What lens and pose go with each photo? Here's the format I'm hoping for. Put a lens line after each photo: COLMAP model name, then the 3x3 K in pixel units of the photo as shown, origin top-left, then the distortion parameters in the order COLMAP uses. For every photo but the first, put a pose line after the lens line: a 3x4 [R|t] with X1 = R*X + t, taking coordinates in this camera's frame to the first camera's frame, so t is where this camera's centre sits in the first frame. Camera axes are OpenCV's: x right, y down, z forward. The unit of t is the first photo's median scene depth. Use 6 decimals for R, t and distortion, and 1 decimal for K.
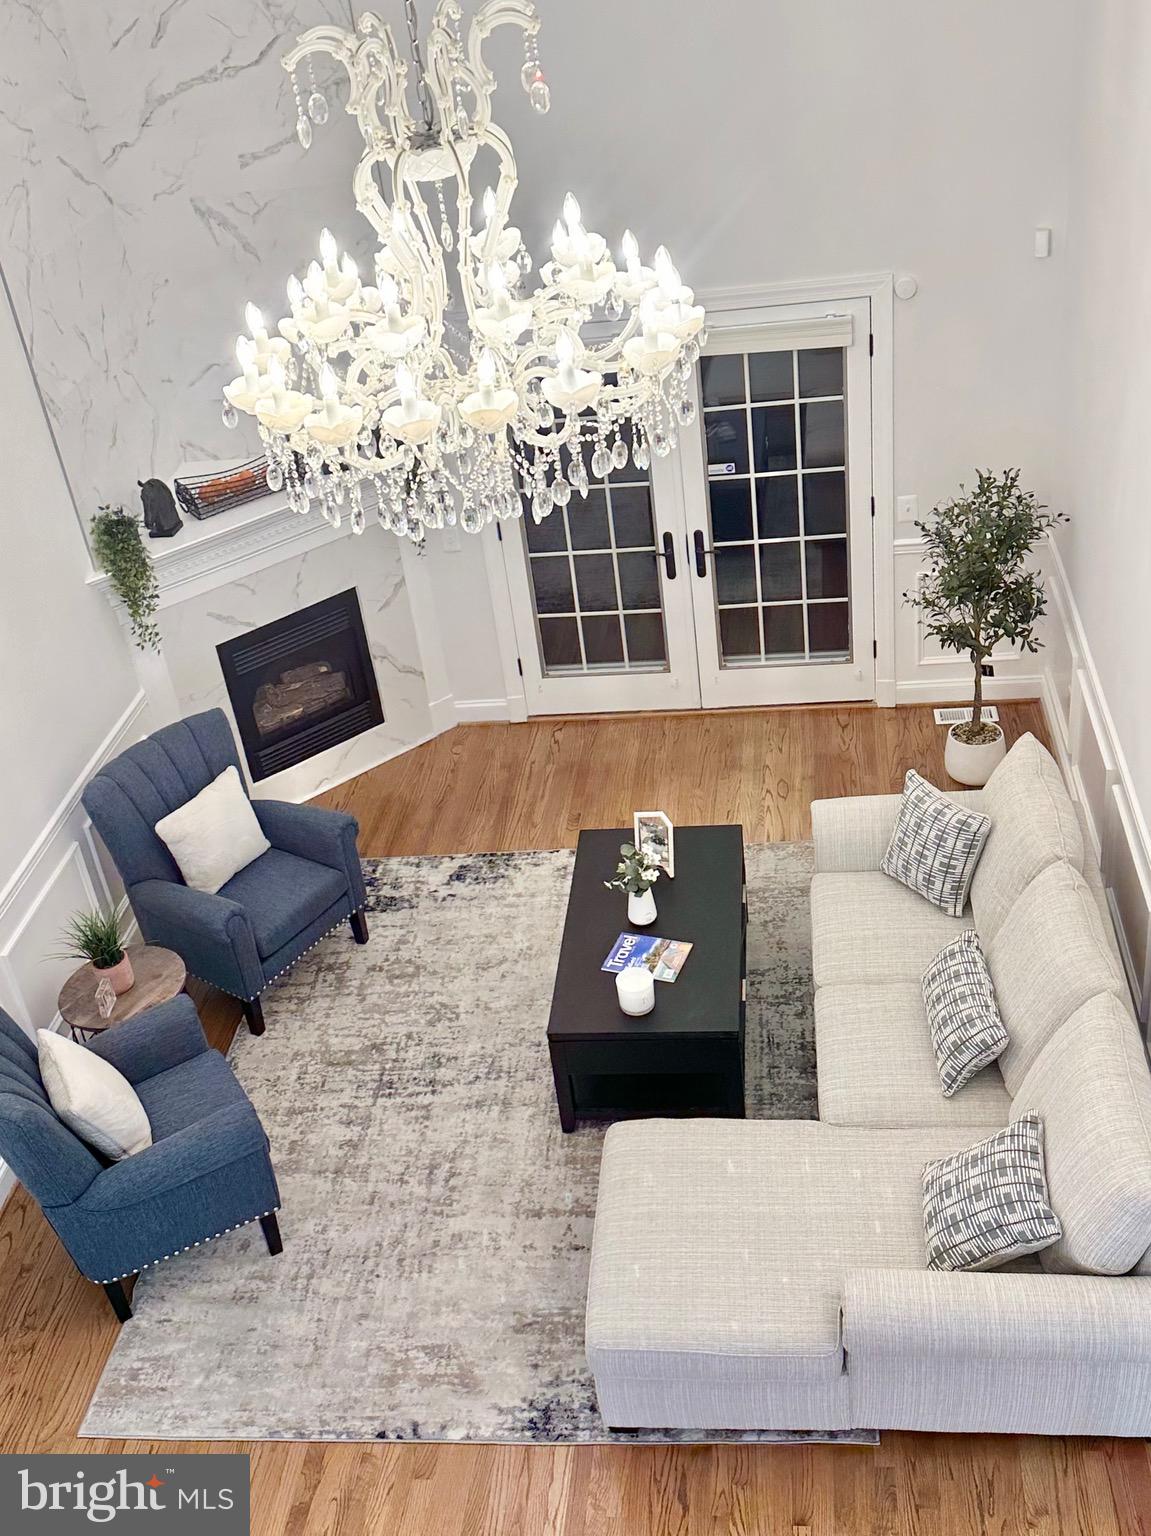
lens RADIAL K [[1603.6, 0, 576.2], [0, 1603.6, 765.8], [0, 0, 1]] dist [0.069213, 0.000000]
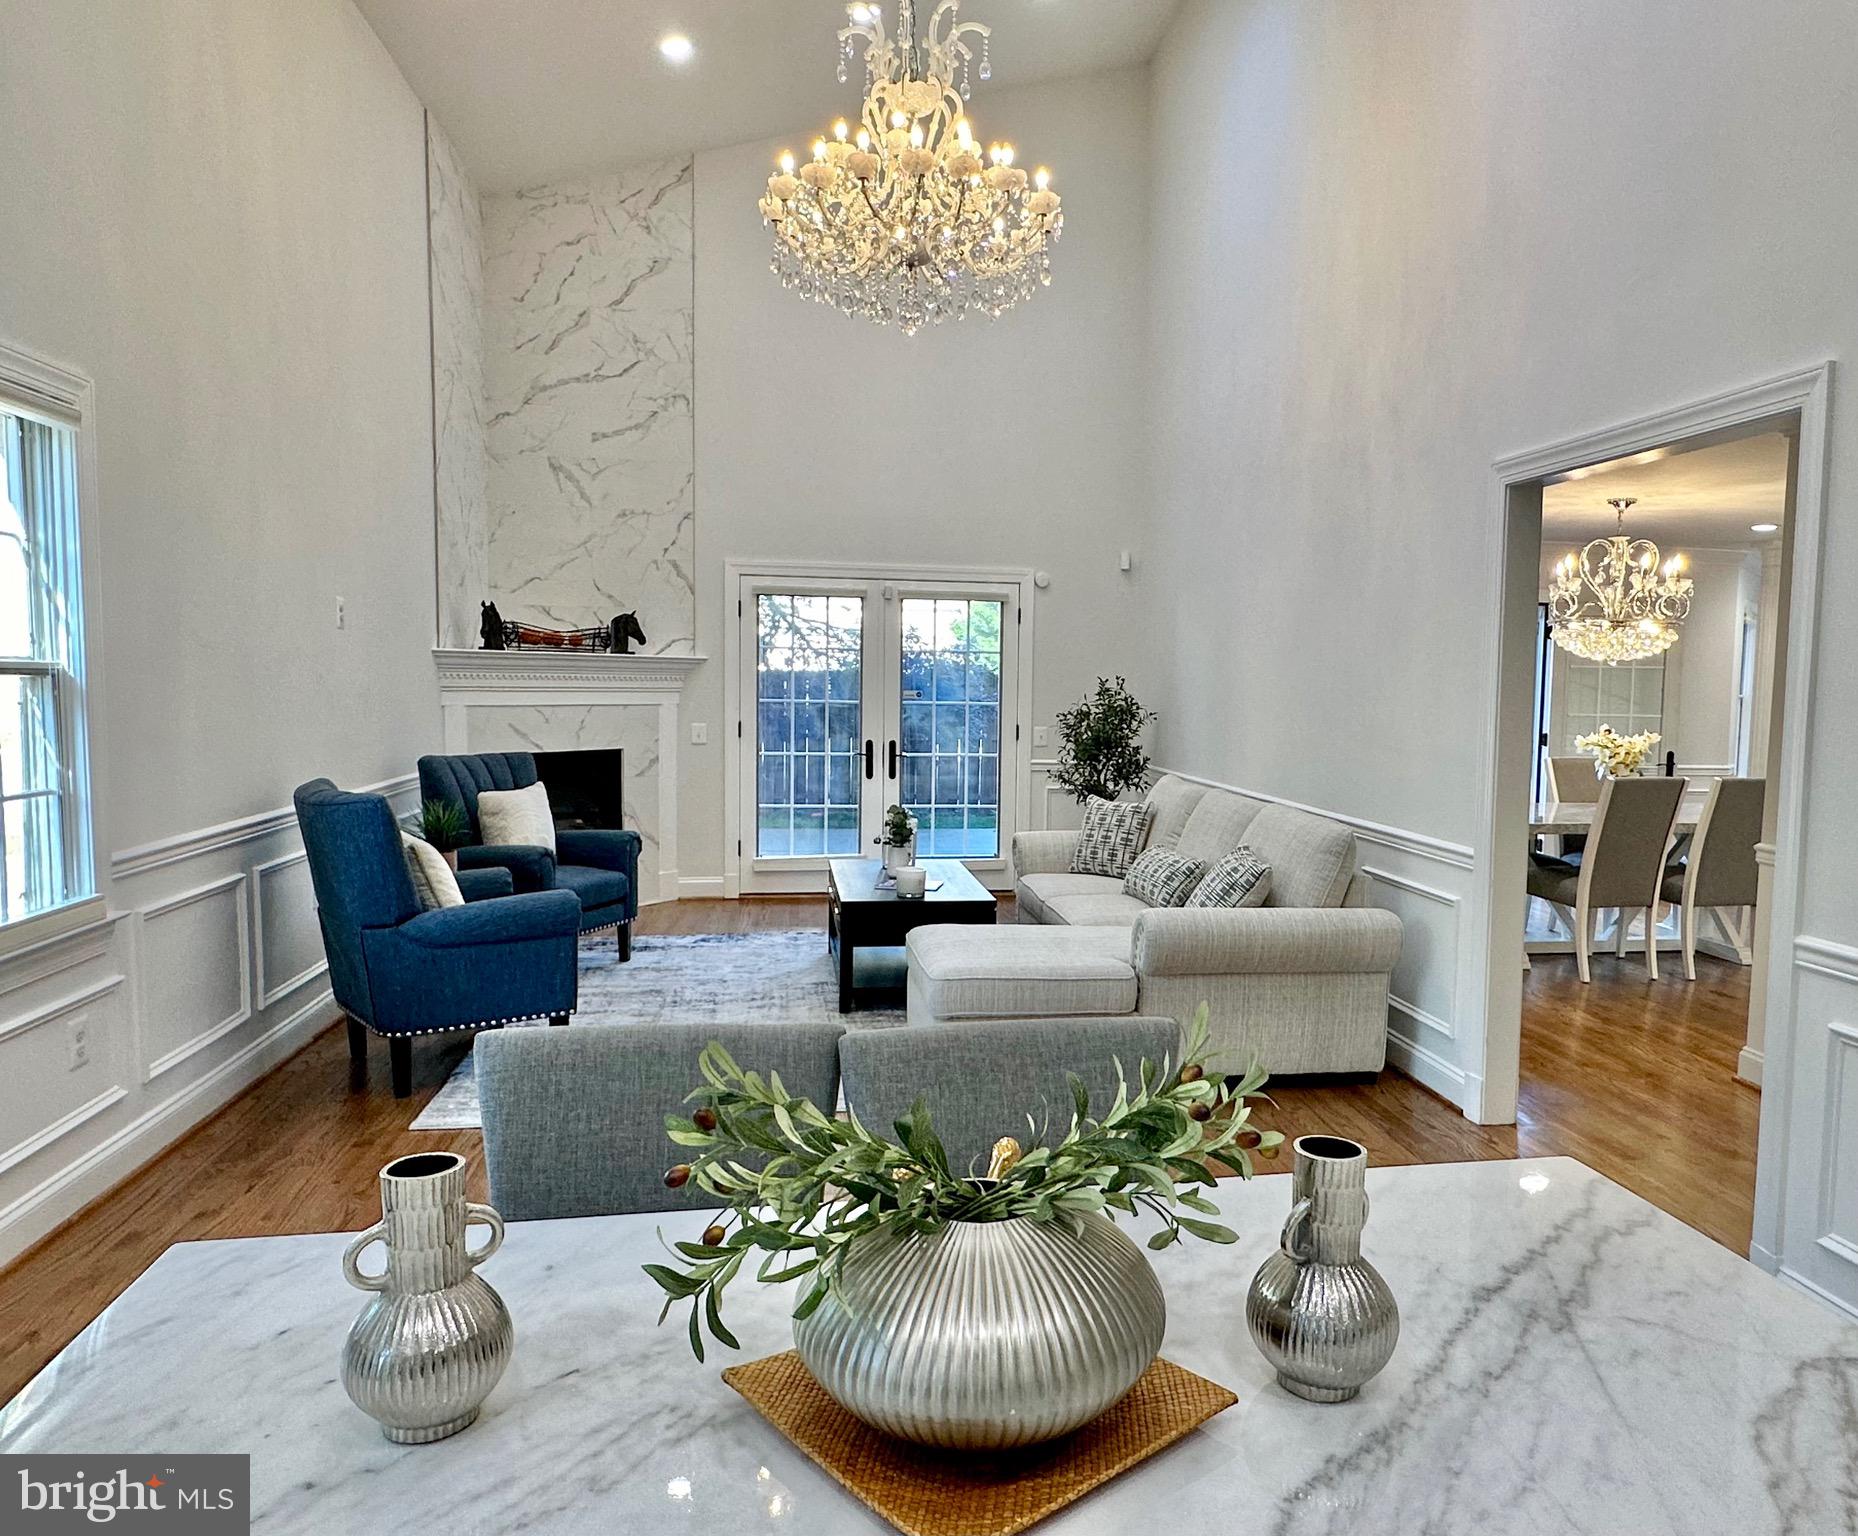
lens RADIAL K [[1262.3, 0, 1038.1], [0, 1262.3, 772.1], [0, 0, 1]] dist [0.010908, -0.000061]
pose [[0.946795, 0.111740, 0.301818, -0.141583], [0.045759, 0.881529, -0.469908, 0.429632], [-0.318569, 0.458717, 0.829513, 0.096071]]
